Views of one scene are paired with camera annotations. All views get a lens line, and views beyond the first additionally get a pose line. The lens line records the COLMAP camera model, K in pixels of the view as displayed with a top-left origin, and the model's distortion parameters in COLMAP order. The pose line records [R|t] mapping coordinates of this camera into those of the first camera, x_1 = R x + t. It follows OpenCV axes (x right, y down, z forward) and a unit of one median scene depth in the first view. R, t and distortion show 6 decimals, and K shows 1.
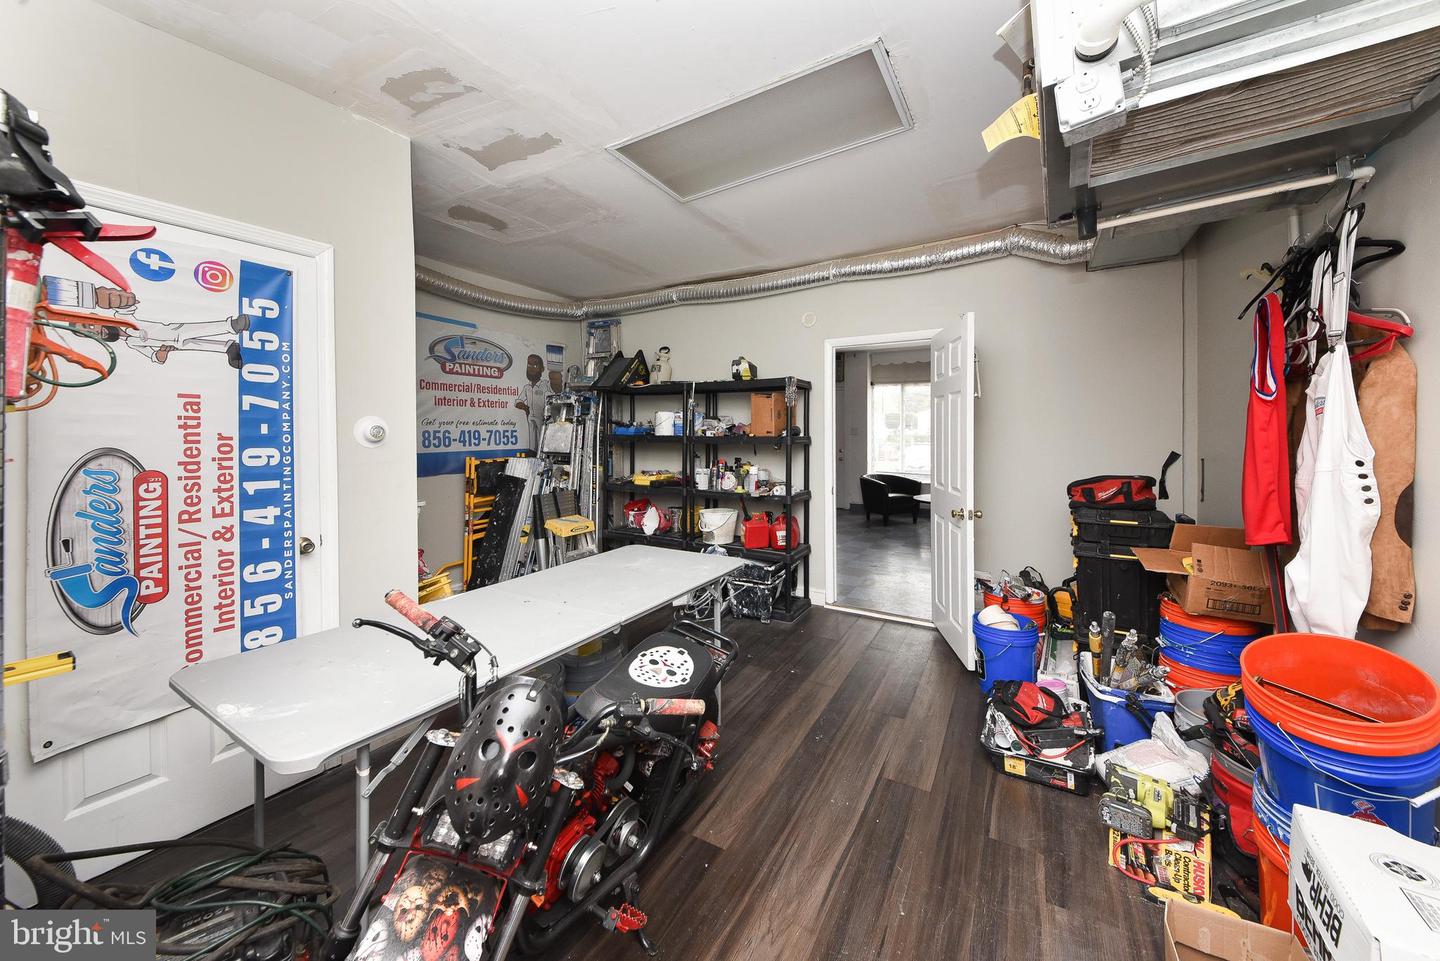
lens RADIAL K [[509.5, 0, 726.9], [0, 509.5, 435.4], [0, 0, 1]] dist [0.000458, -0.000320]
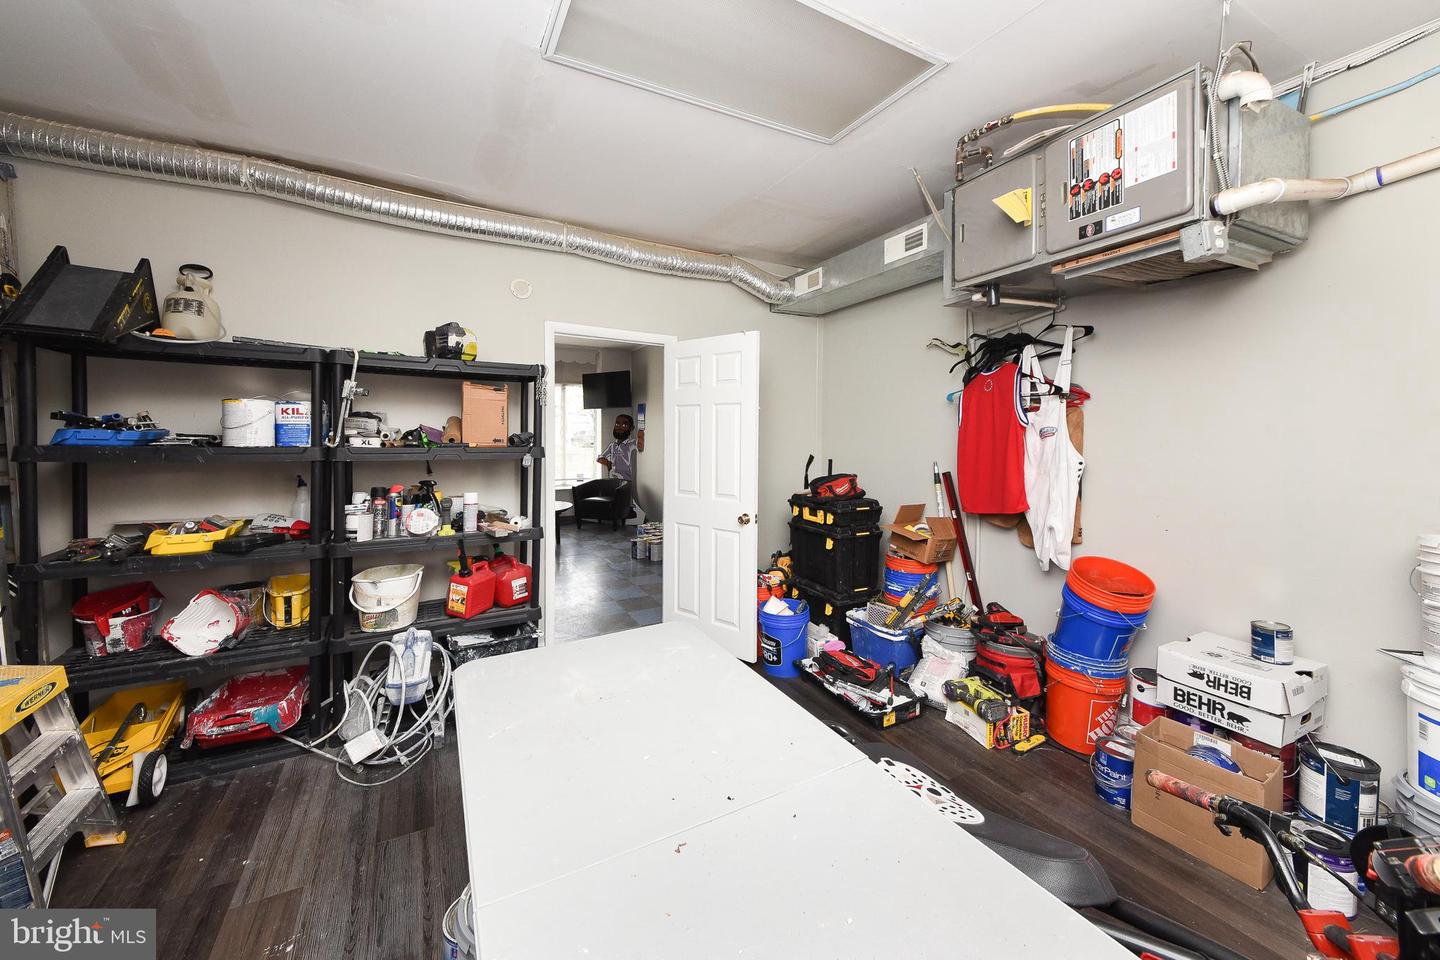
lens RADIAL K [[509.5, 0, 716.1], [0, 509.5, 443.8], [0, 0, 1]] dist [0.000458, -0.000320]
pose [[0.512638, -0.009782, 0.858549, -0.335656], [-0.004230, 0.999894, 0.013918, -0.013102], [-0.858594, -0.010767, 0.512542, 0.362869]]
